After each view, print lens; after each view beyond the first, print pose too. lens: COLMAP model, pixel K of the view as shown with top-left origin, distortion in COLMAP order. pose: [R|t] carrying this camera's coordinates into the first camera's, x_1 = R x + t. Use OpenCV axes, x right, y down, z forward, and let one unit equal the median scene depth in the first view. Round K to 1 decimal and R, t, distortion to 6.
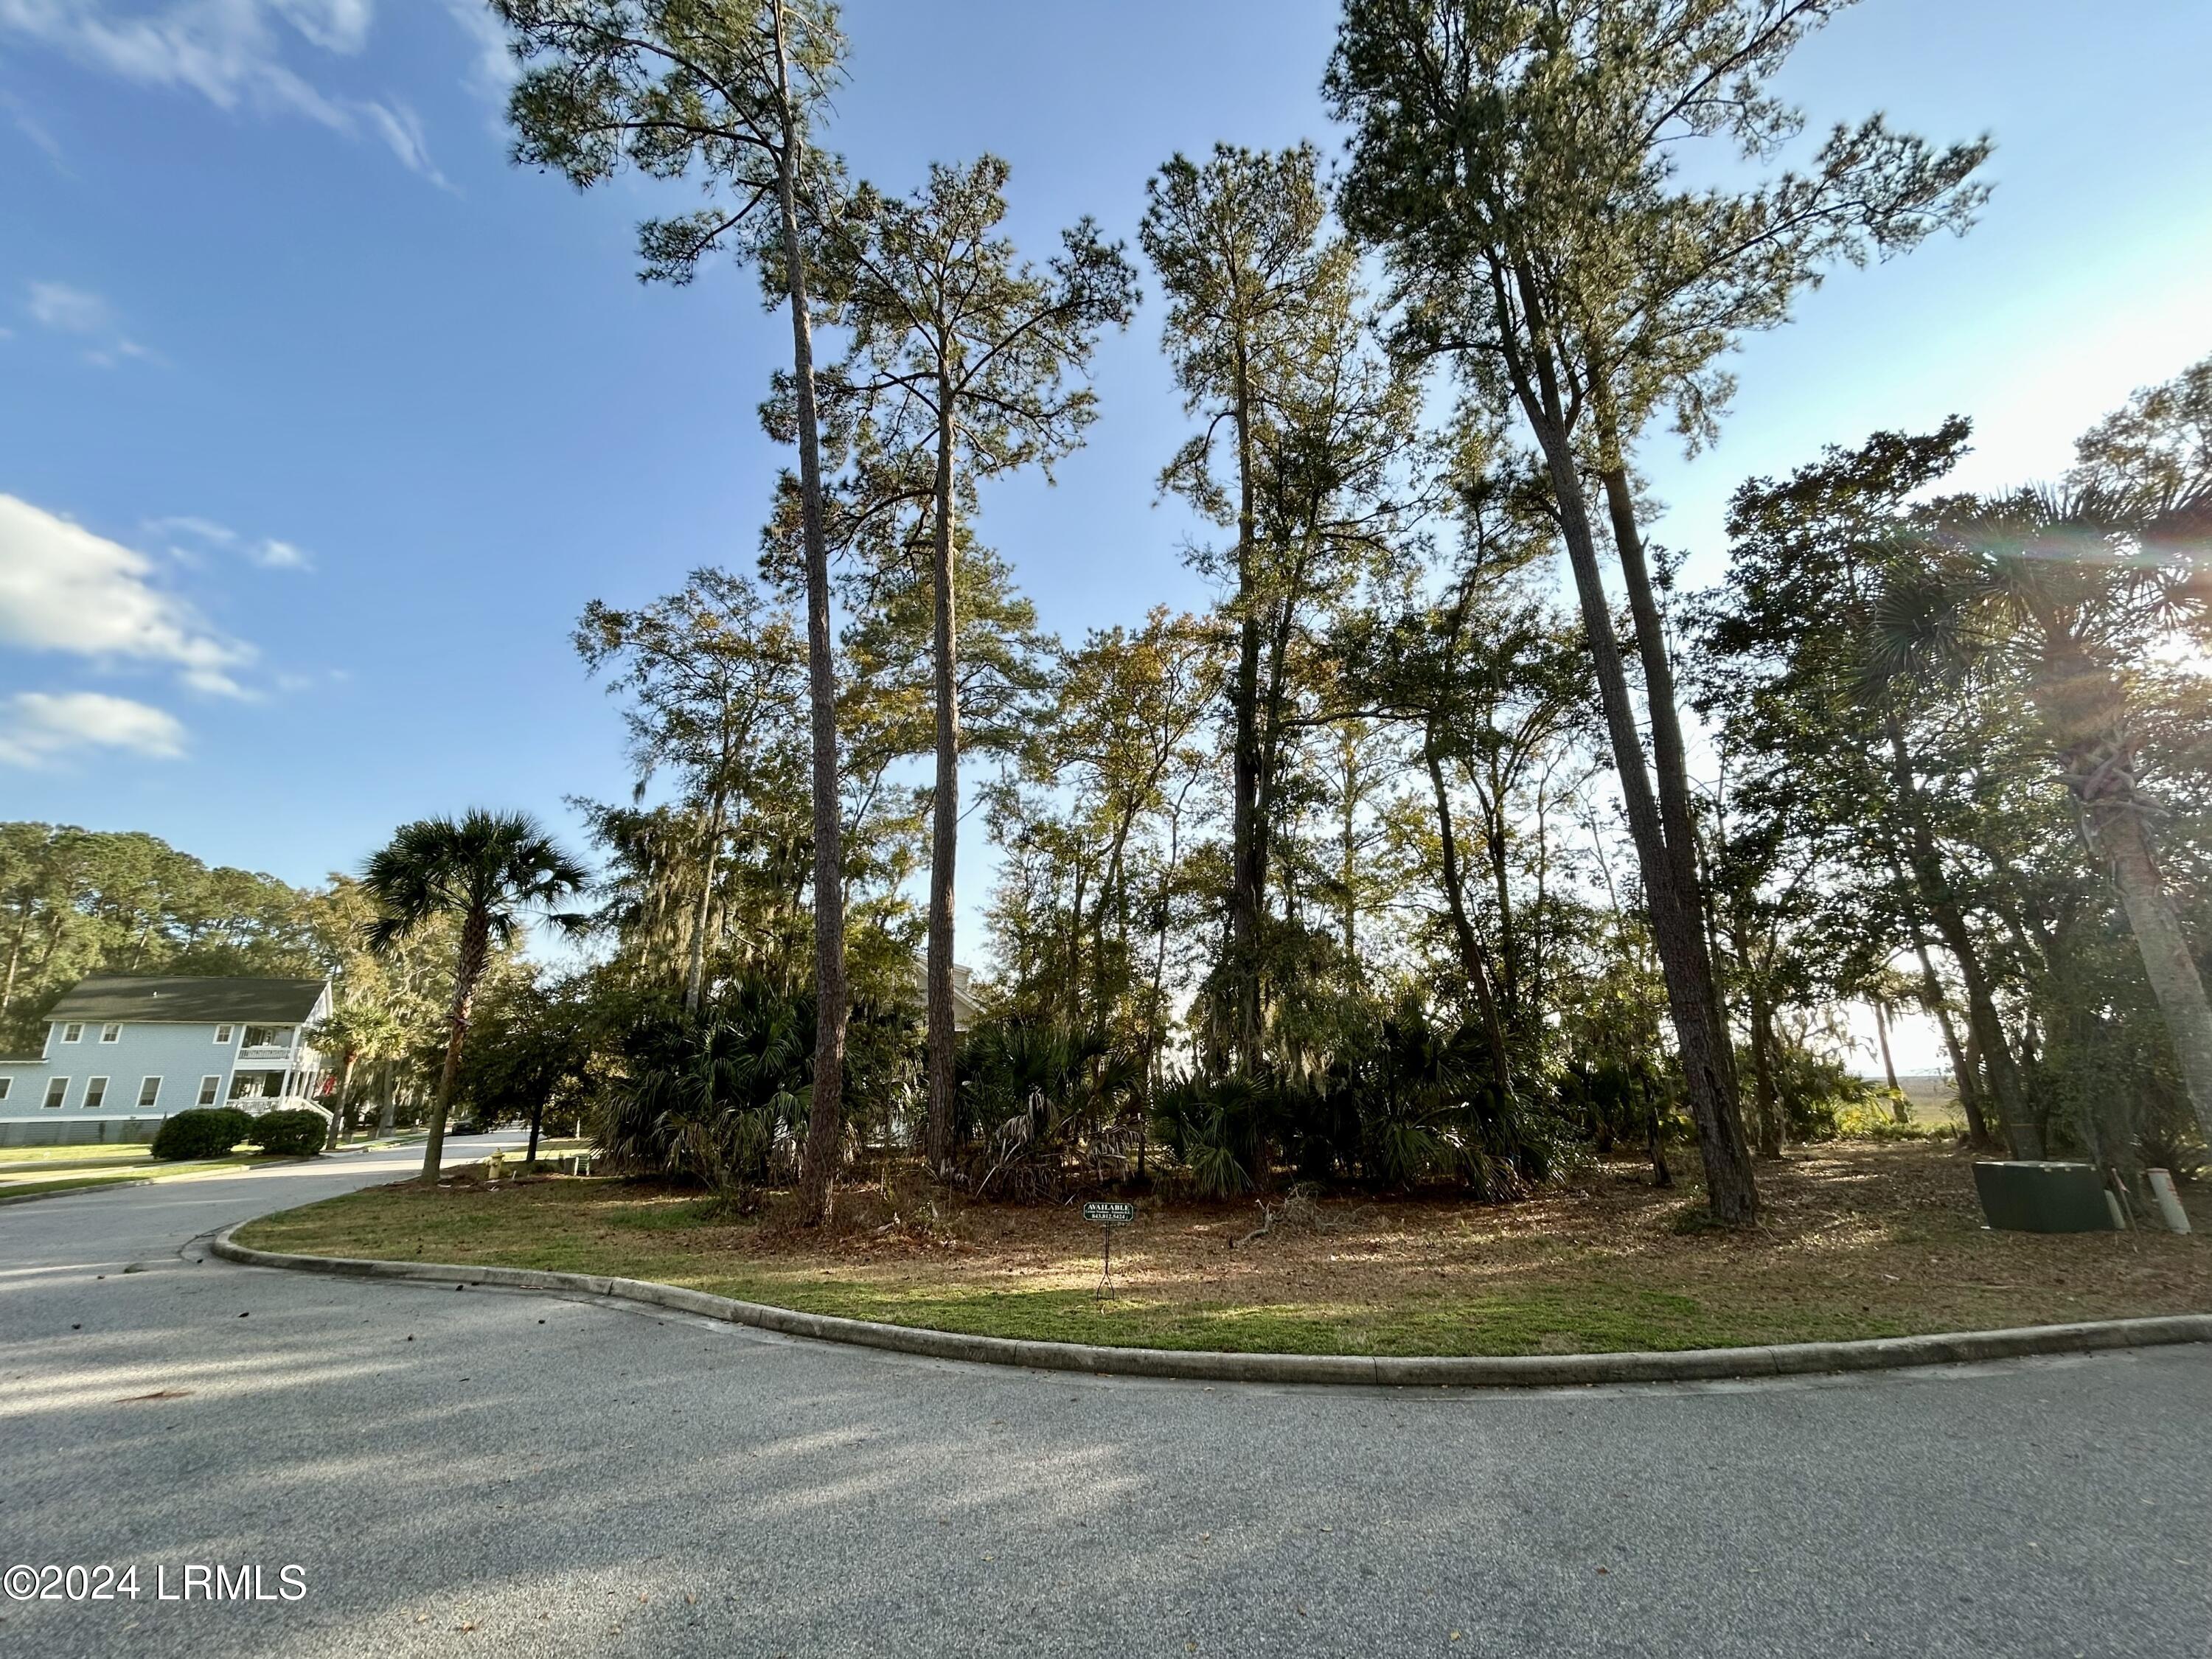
lens RADIAL K [[894.0, 0, 1110.6], [0, 894.0, 826.6], [0, 0, 1]] dist [0.003761, -0.001714]
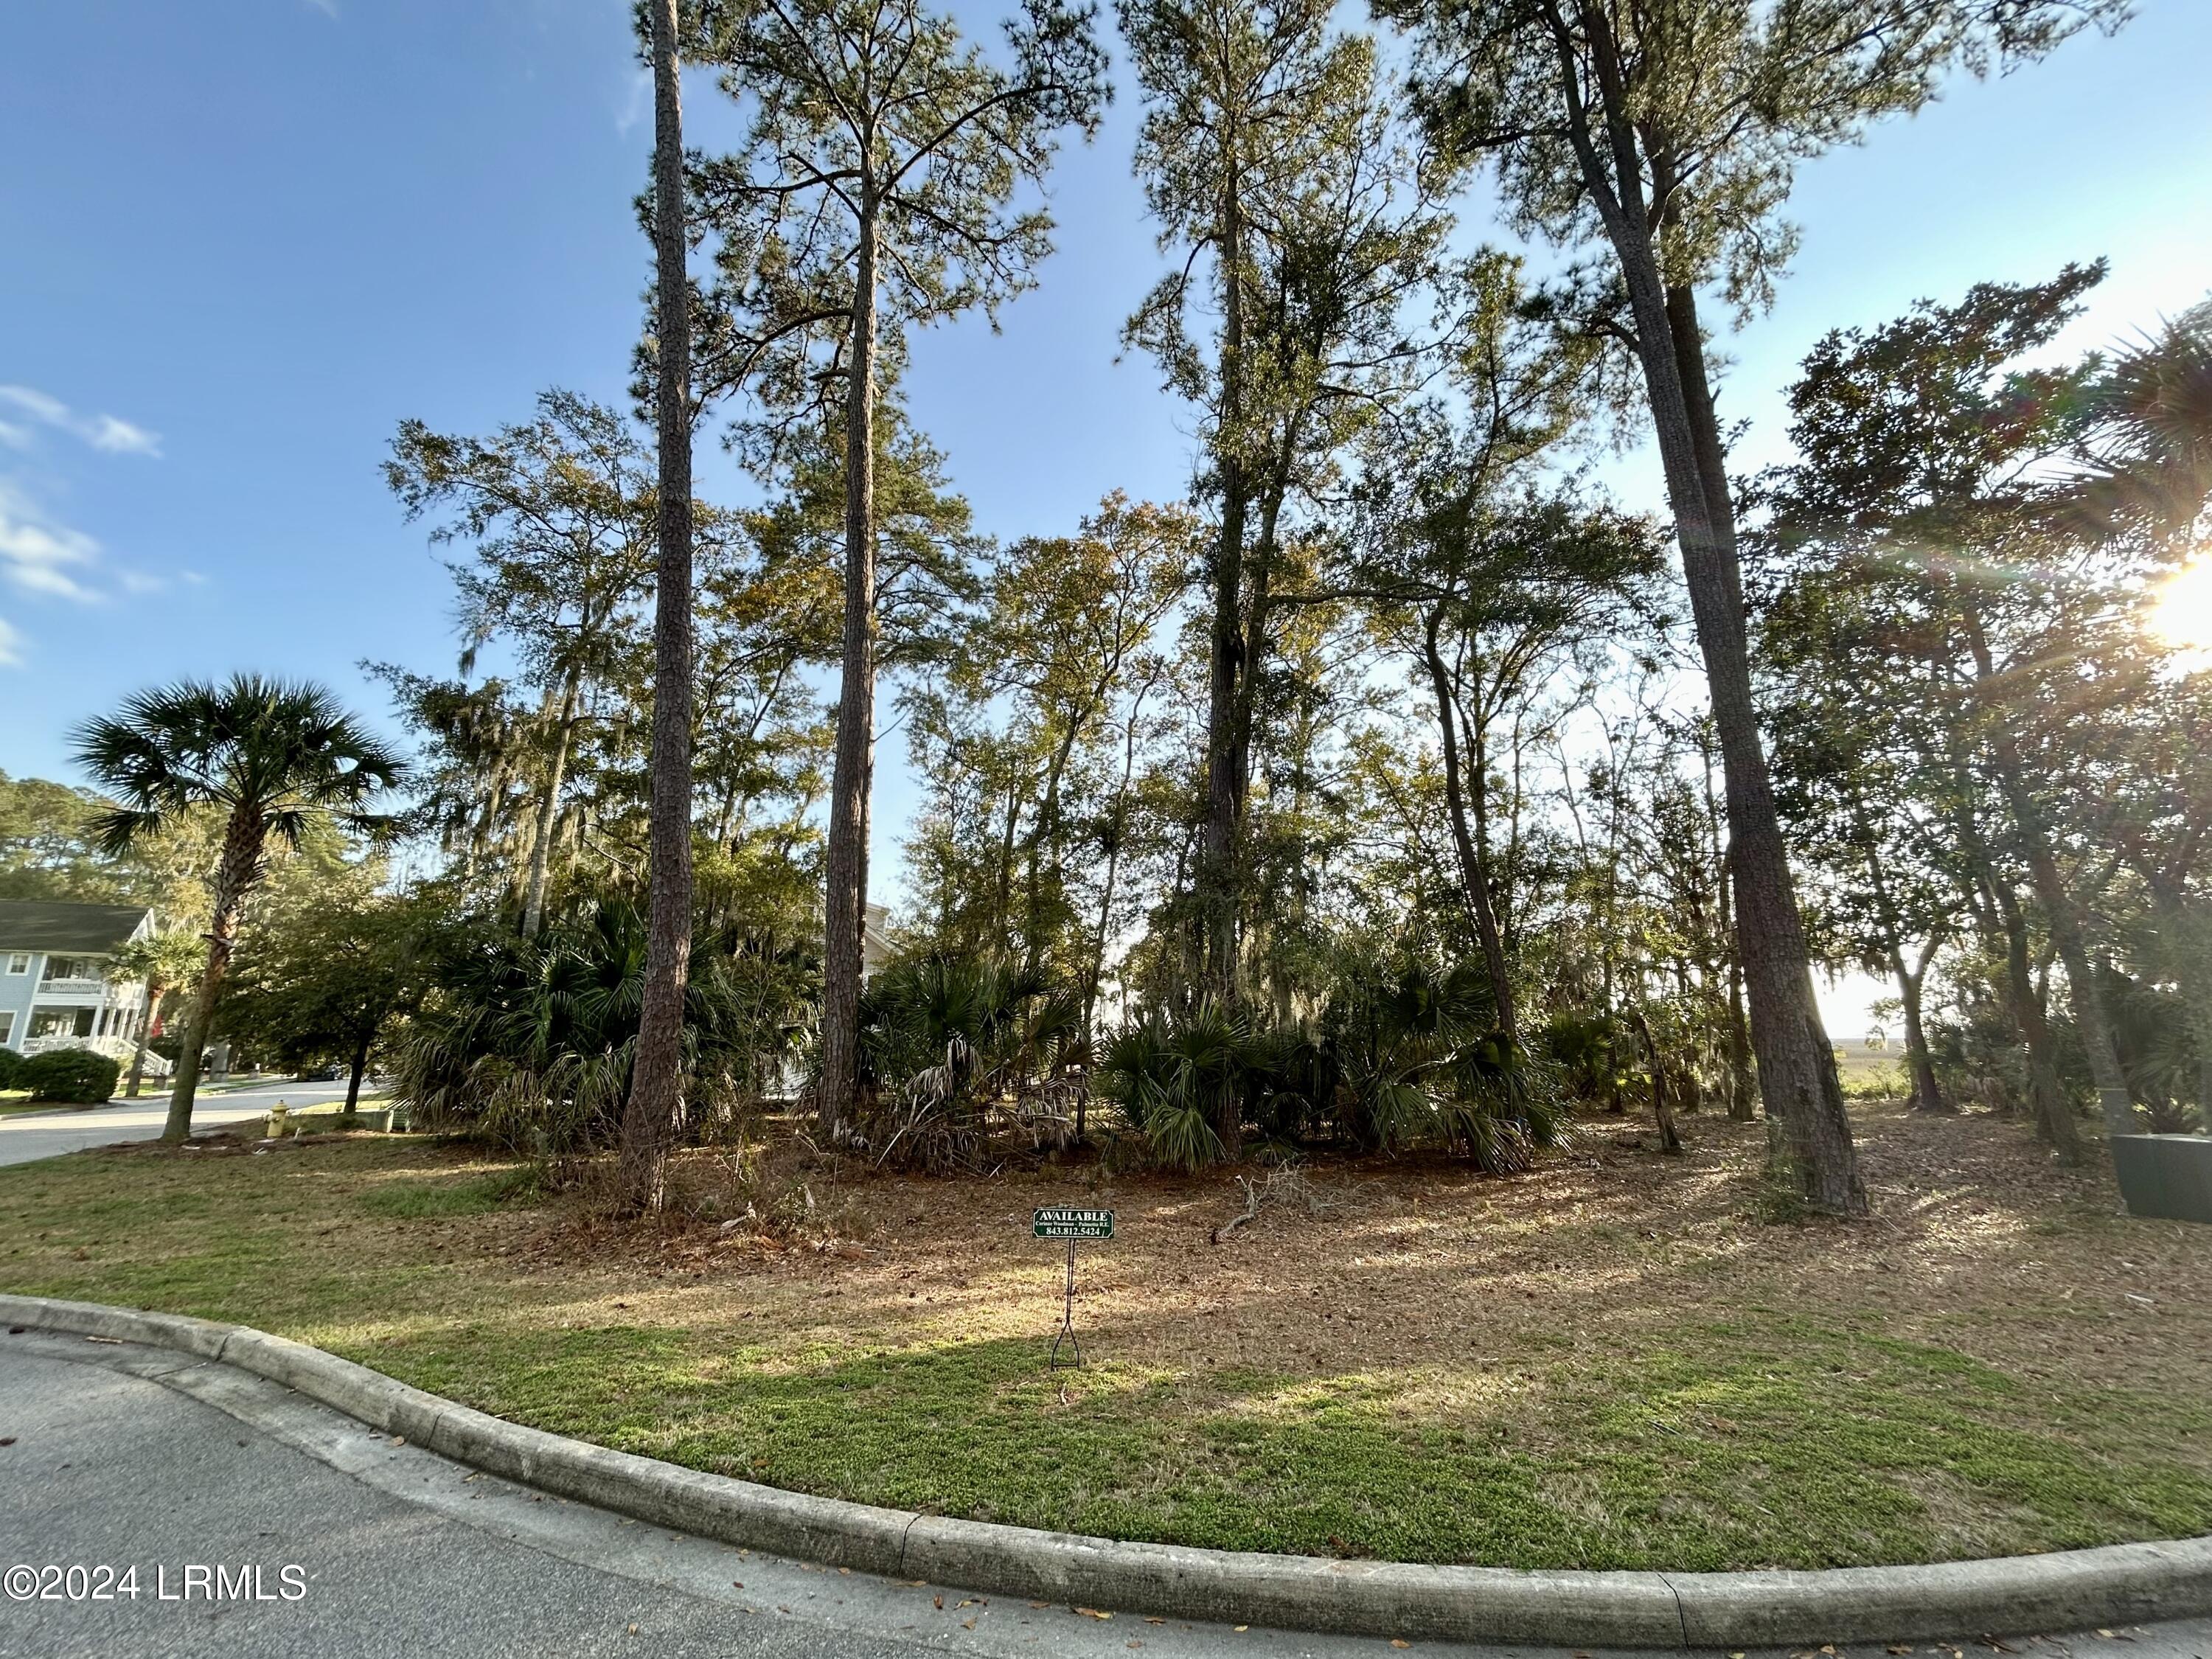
lens RADIAL K [[894.0, 0, 1109.9], [0, 894.0, 821.8], [0, 0, 1]] dist [0.003761, -0.001714]
pose [[0.996170, 0.033164, 0.080902, -0.012489], [-0.036705, 0.998414, 0.042679, 0.044552], [-0.079358, -0.045485, 0.995808, 0.138913]]
